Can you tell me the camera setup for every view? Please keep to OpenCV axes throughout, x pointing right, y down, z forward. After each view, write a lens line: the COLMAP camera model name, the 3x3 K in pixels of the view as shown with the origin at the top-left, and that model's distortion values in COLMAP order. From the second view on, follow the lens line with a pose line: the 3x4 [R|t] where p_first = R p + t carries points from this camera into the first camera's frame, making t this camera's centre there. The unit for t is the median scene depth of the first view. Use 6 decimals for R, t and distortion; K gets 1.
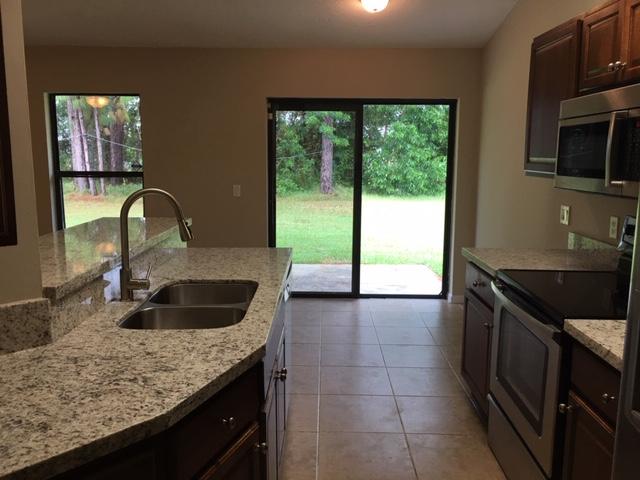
lens RADIAL K [[546.1, 0, 317.4], [0, 546.1, 238.9], [0, 0, 1]] dist [0.069083, -0.094155]
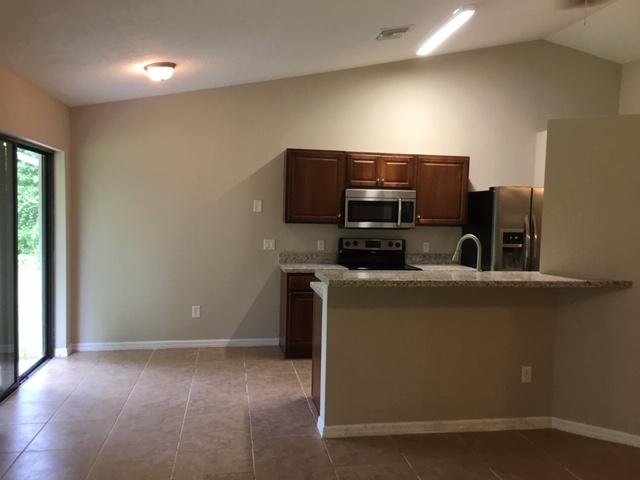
lens RADIAL K [[546.1, 0, 317.4], [0, 546.1, 238.9], [0, 0, 1]] dist [0.069083, -0.094155]
pose [[-0.175118, -0.056778, 0.982909, -0.810829], [0.127249, 0.988657, 0.079782, -0.113087], [-0.976290, 0.139046, -0.165906, 0.711230]]
